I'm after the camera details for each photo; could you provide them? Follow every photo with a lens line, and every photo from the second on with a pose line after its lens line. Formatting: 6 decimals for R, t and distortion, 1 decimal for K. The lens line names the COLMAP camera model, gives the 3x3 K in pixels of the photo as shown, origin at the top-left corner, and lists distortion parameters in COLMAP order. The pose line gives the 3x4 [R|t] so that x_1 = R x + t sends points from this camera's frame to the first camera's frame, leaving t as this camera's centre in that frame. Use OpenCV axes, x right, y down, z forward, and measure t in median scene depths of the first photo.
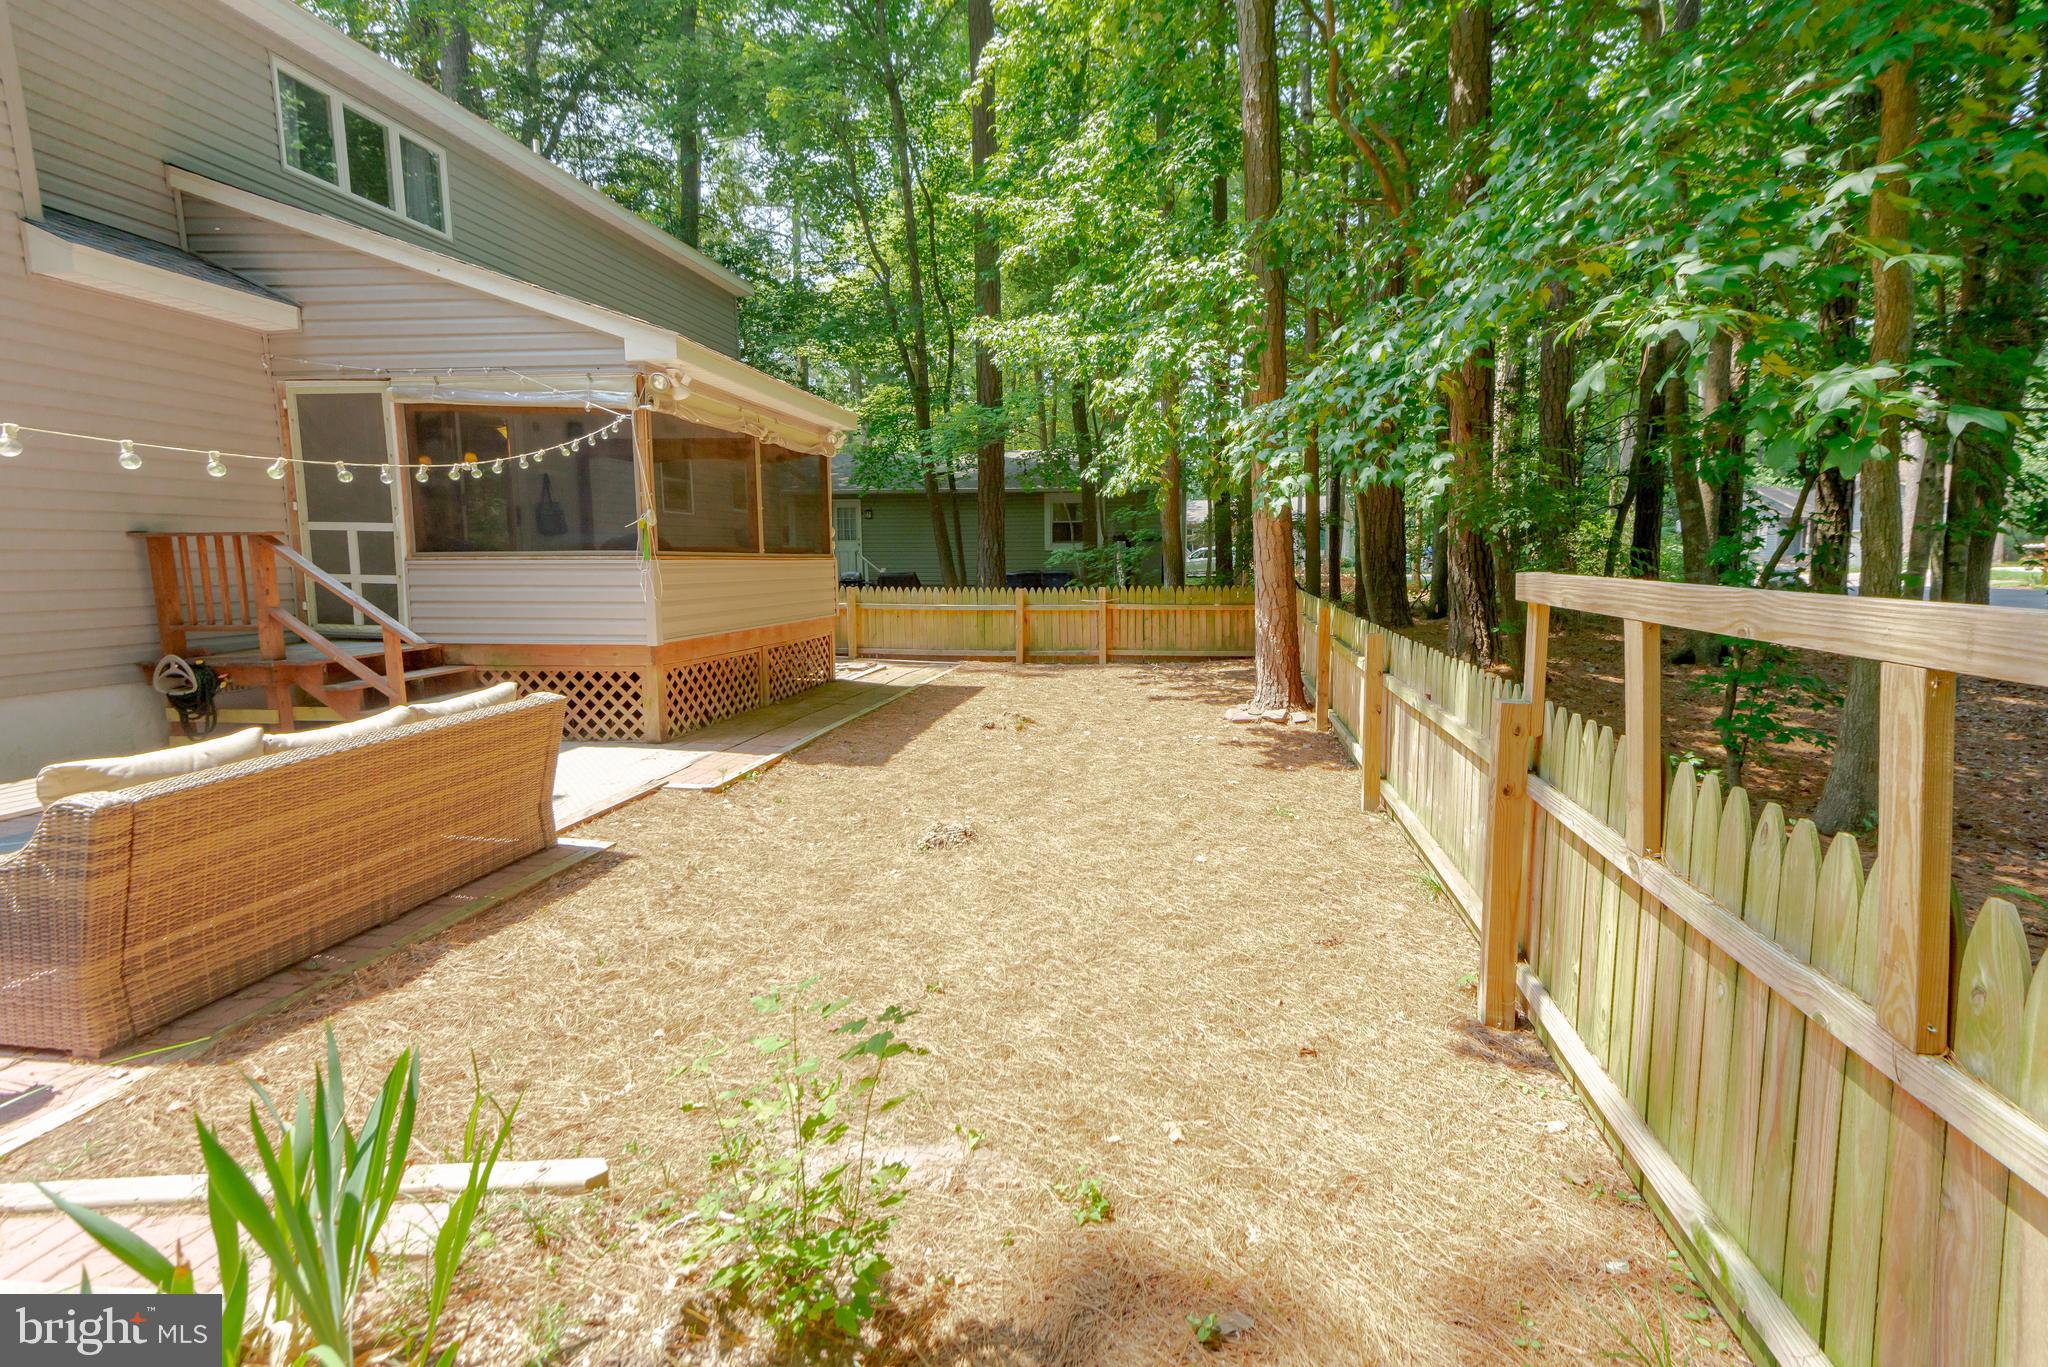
lens RADIAL K [[913.2, 0, 1067.9], [0, 913.2, 657.8], [0, 0, 1]] dist [0.040295, -0.011921]
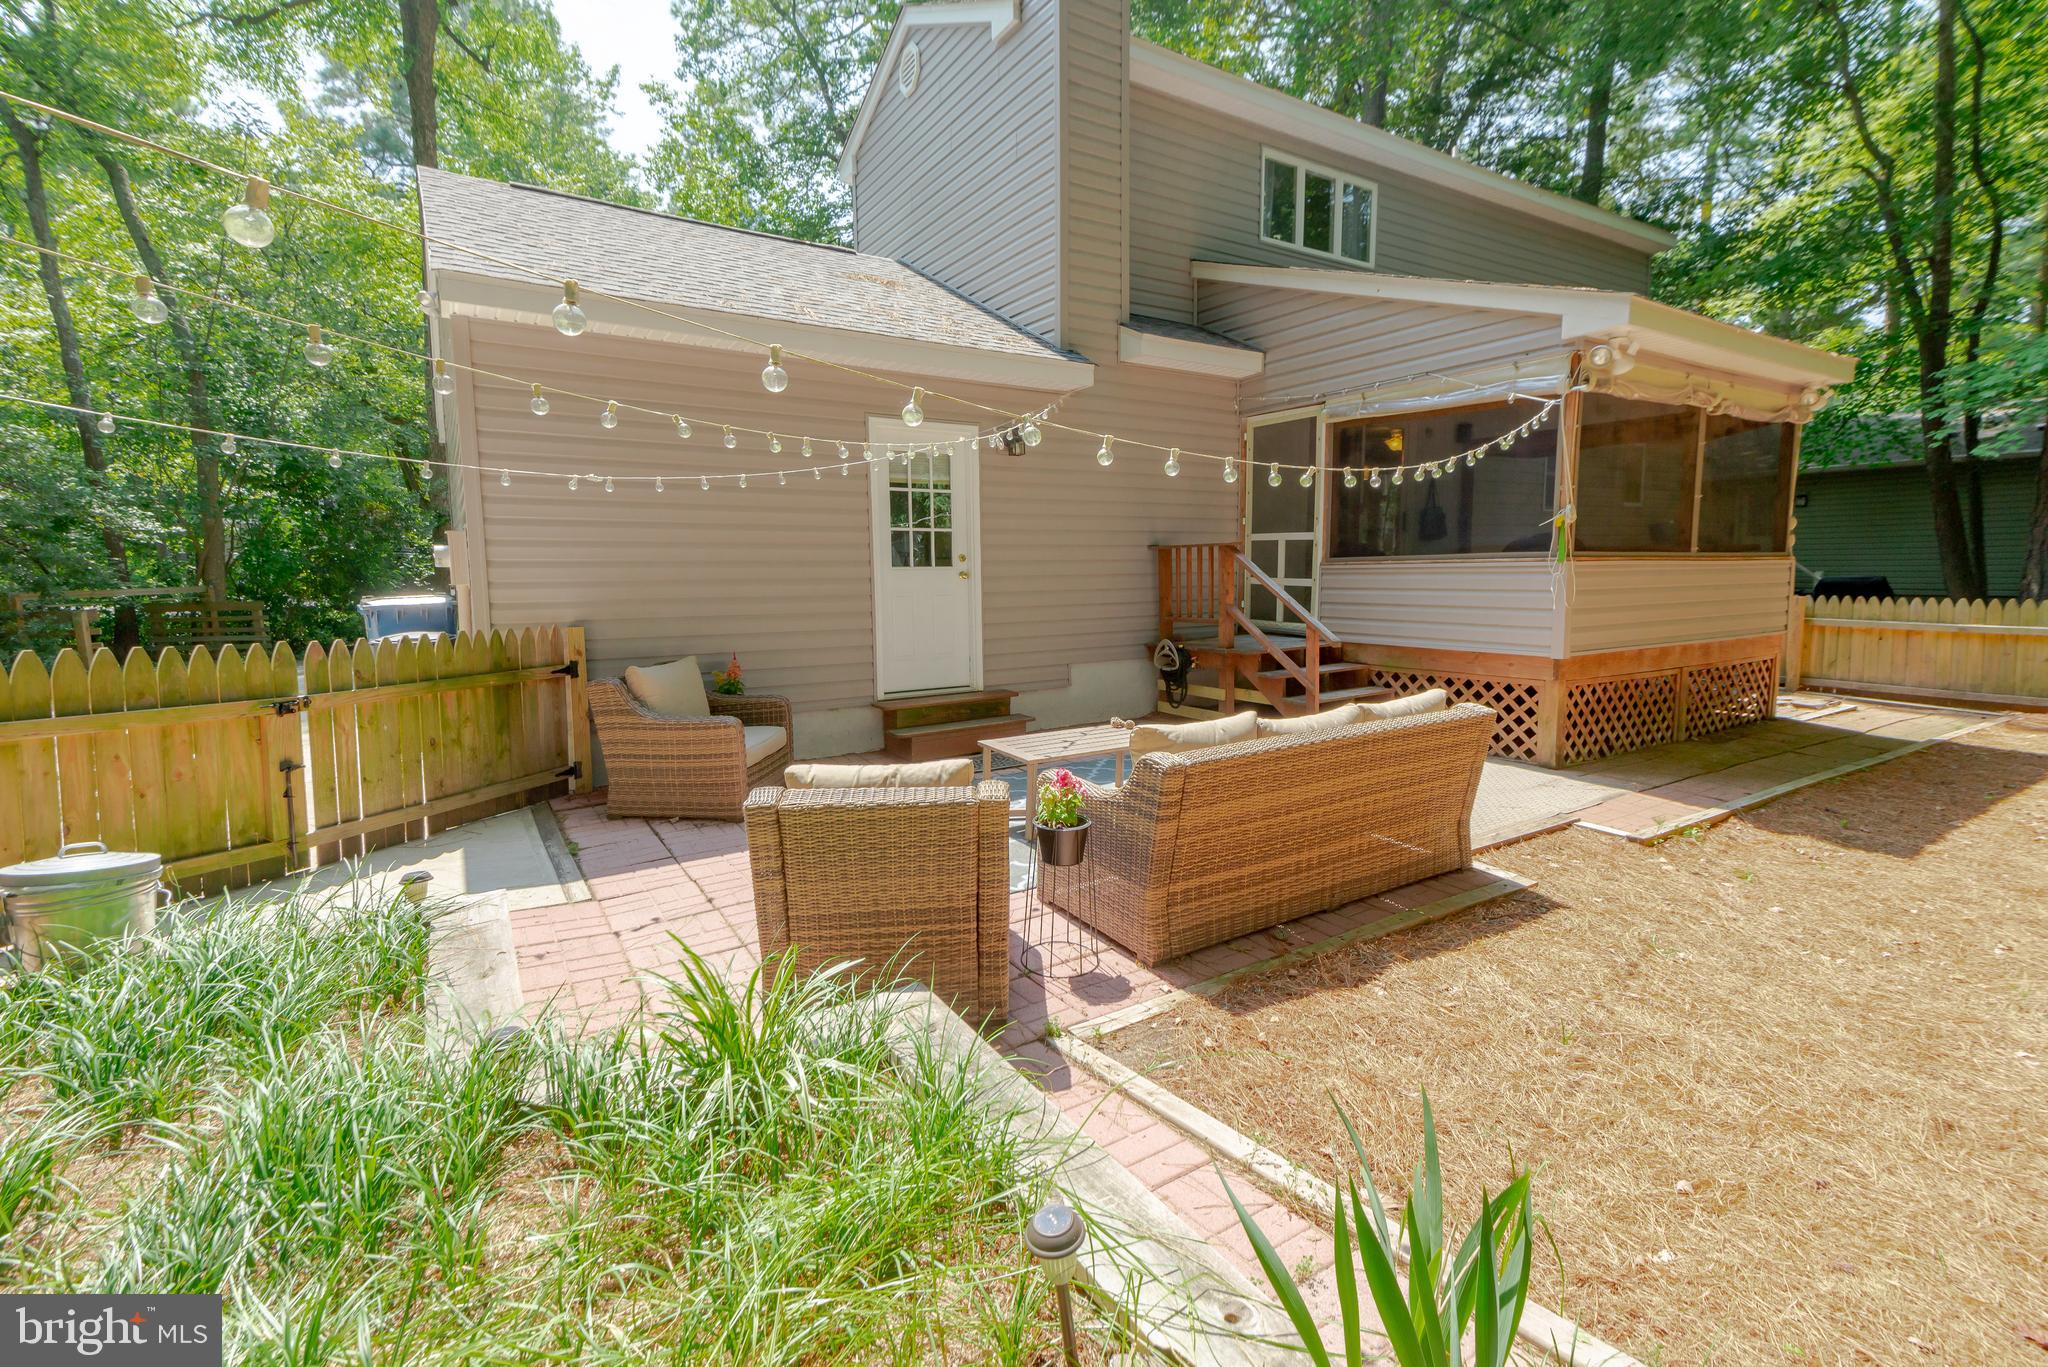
lens RADIAL K [[913.2, 0, 1013.2], [0, 913.2, 658.5], [0, 0, 1]] dist [0.040295, -0.011921]
pose [[0.627255, 0.075089, -0.775186, -0.096170], [-0.078264, 0.996380, 0.033187, -0.001551], [0.774872, 0.039852, 0.630861, 0.034480]]
